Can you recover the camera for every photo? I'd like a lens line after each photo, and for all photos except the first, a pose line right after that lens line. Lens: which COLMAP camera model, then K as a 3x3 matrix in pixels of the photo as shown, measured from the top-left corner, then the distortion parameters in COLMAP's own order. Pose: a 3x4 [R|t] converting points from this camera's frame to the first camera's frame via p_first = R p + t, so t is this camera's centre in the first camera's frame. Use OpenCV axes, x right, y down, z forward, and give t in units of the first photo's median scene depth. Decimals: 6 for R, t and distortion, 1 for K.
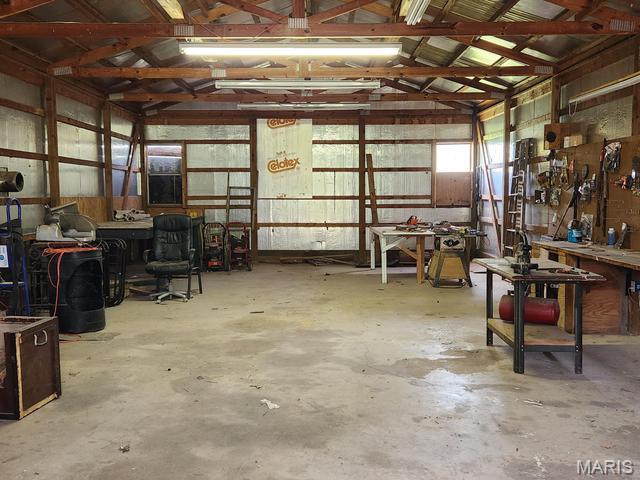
lens RADIAL K [[648.9, 0, 320.3], [0, 648.9, 242.0], [0, 0, 1]] dist [0.062939, 0.000000]
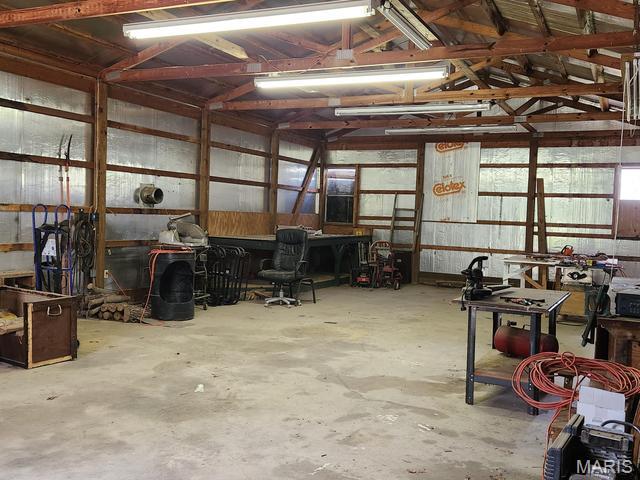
lens RADIAL K [[648.9, 0, 319.6], [0, 648.9, 241.8], [0, 0, 1]] dist [0.062939, 0.000000]
pose [[0.902332, 0.055223, -0.427489, 0.265718], [-0.071681, 0.997174, -0.022489, 0.000740], [0.425039, 0.050935, 0.903741, 0.016321]]
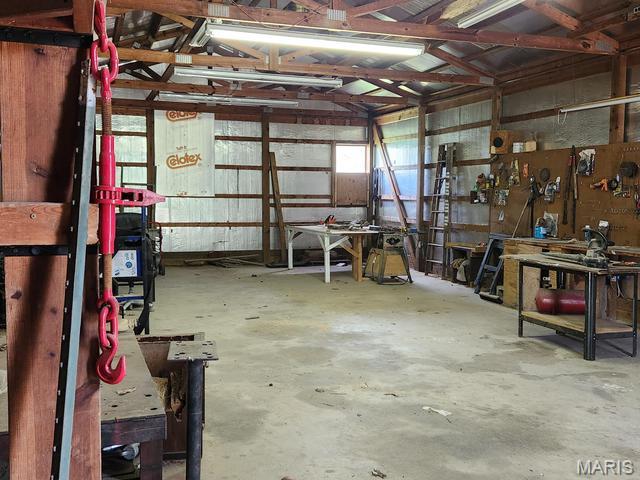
lens RADIAL K [[648.9, 0, 321.6], [0, 648.9, 236.1], [0, 0, 1]] dist [0.062939, 0.000000]
pose [[0.942339, -0.011907, 0.334448, -0.249655], [0.014715, 0.999875, -0.005865, -0.002150], [-0.334336, 0.010448, 0.942396, 0.067432]]
